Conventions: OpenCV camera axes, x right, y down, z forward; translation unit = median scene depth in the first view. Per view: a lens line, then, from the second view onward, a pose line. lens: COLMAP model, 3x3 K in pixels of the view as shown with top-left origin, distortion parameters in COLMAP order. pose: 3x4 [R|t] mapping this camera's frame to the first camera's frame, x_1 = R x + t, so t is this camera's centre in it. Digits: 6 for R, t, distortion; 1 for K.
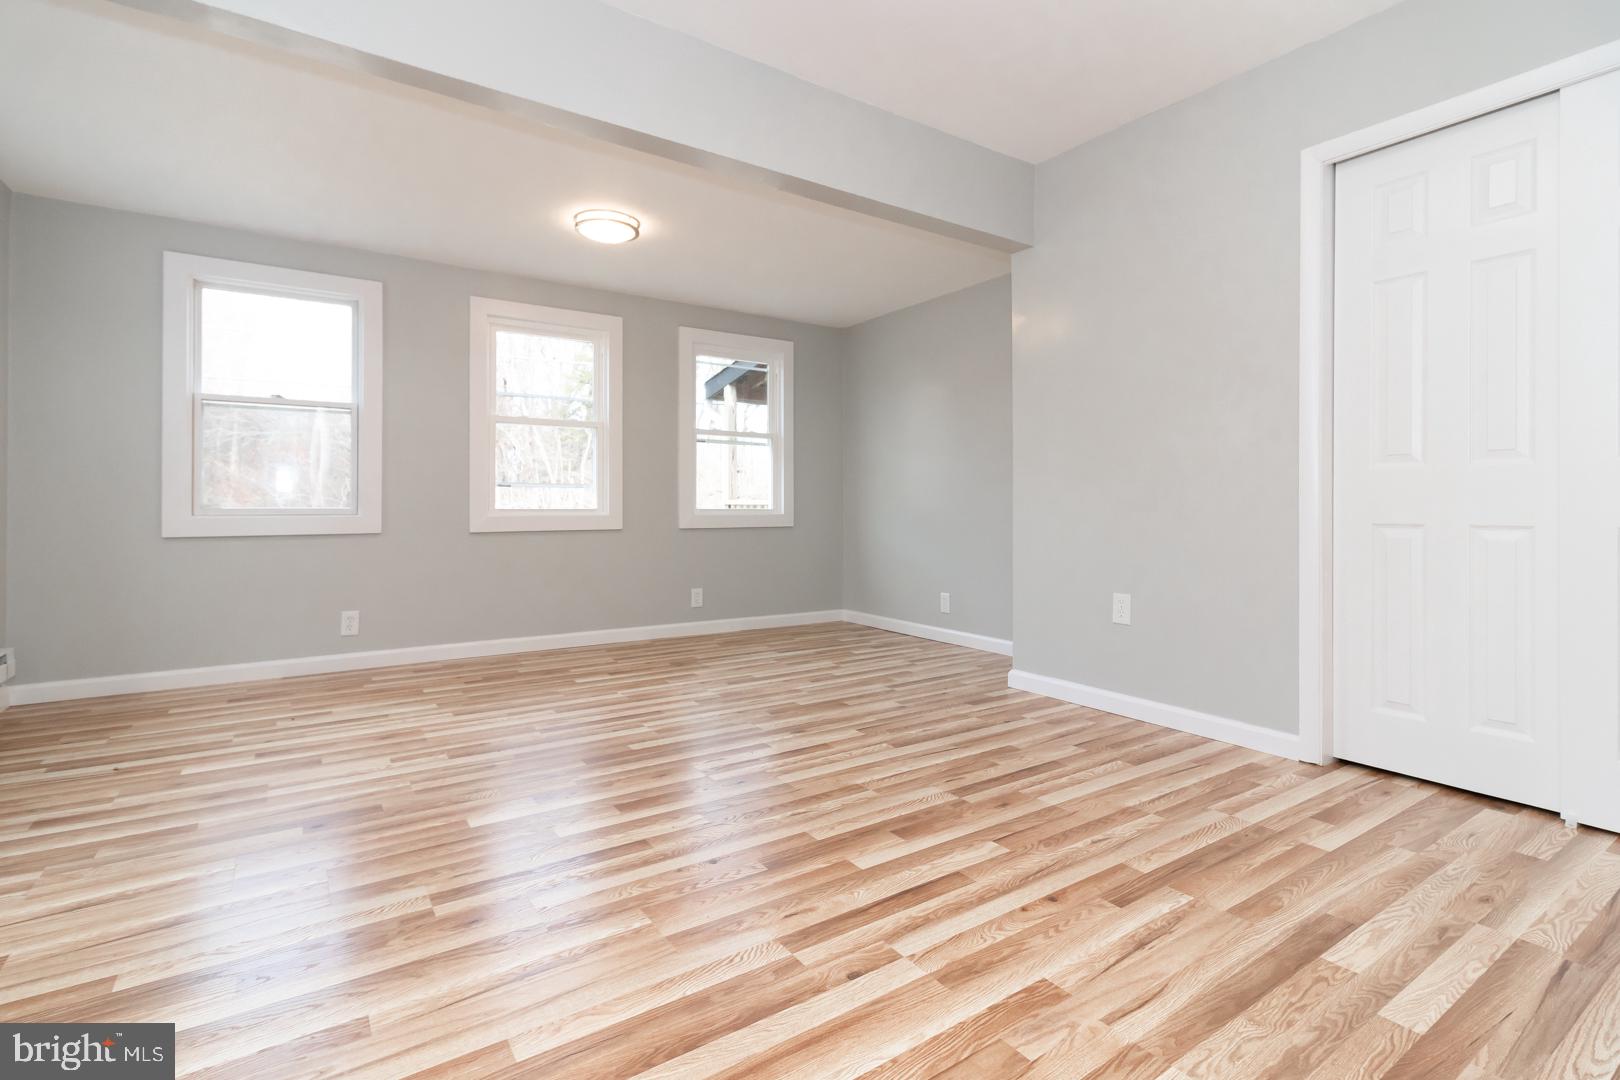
lens RADIAL K [[758.7, 0, 798.1], [0, 758.7, 527.2], [0, 0, 1]] dist [0.000796, 0.000052]
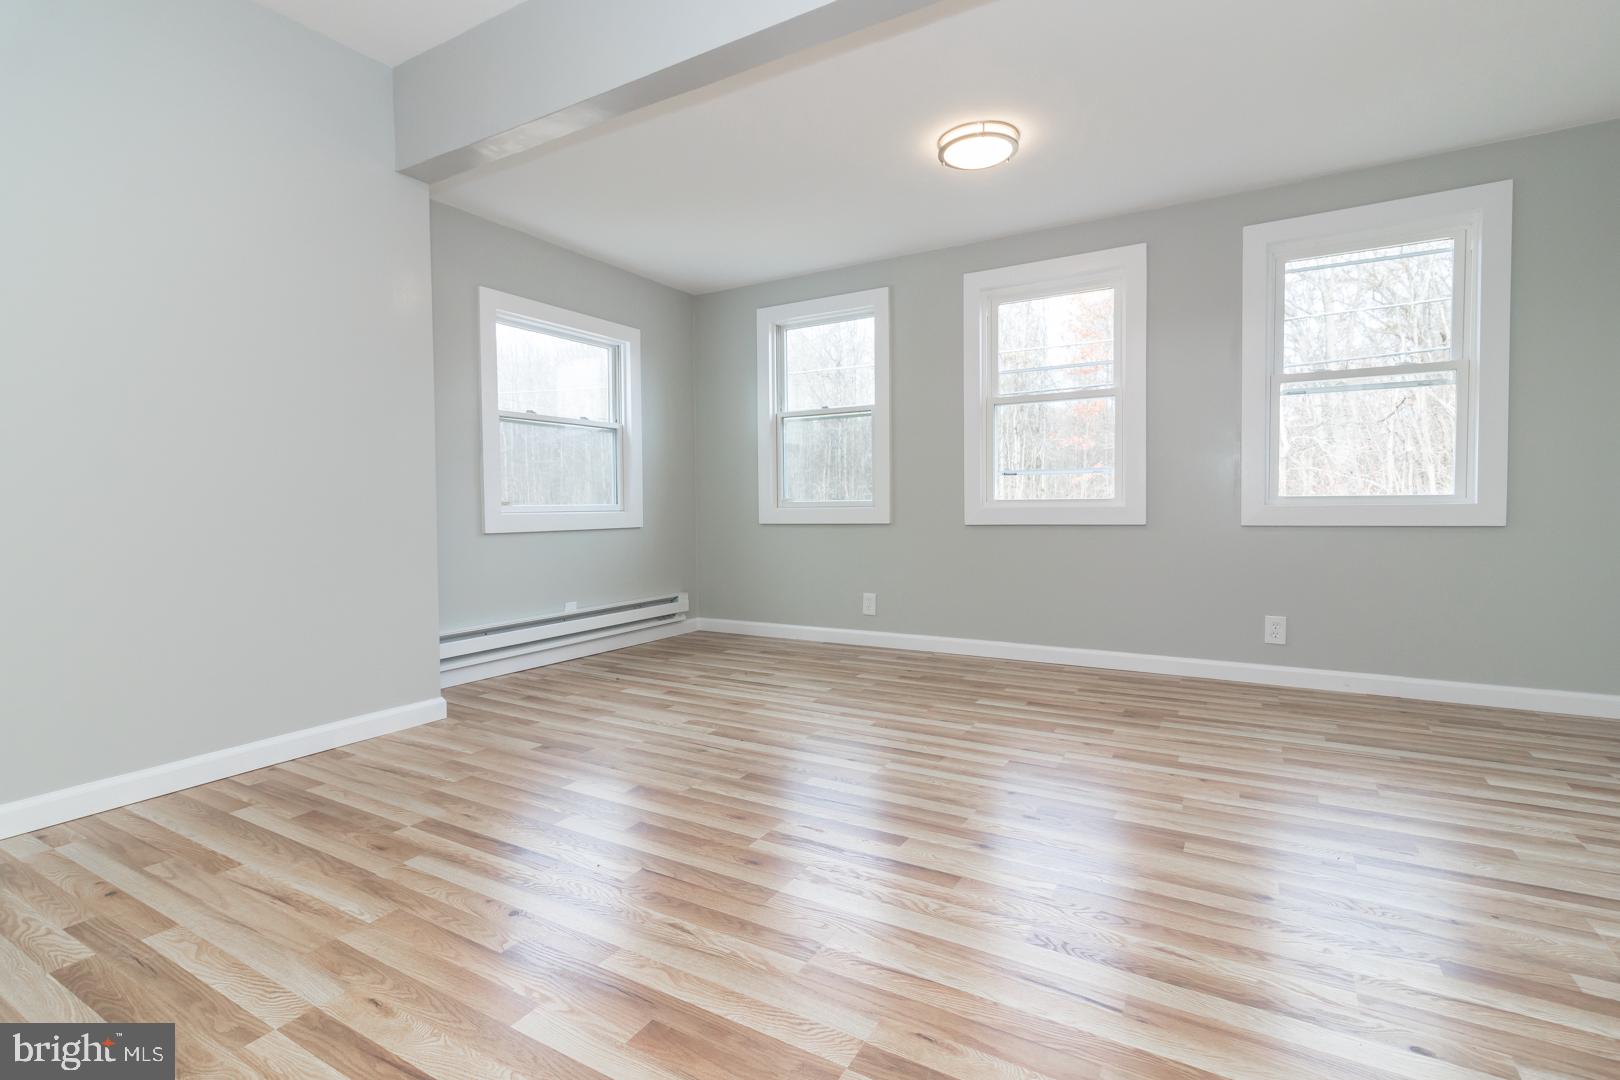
lens RADIAL K [[758.7, 0, 798.1], [0, 758.7, 527.2], [0, 0, 1]] dist [0.000796, 0.000052]
pose [[0.438862, 0.022946, -0.898262, 0.418386], [-0.016210, 0.999713, 0.017618, -0.004232], [0.898408, 0.006829, 0.439108, 0.491284]]
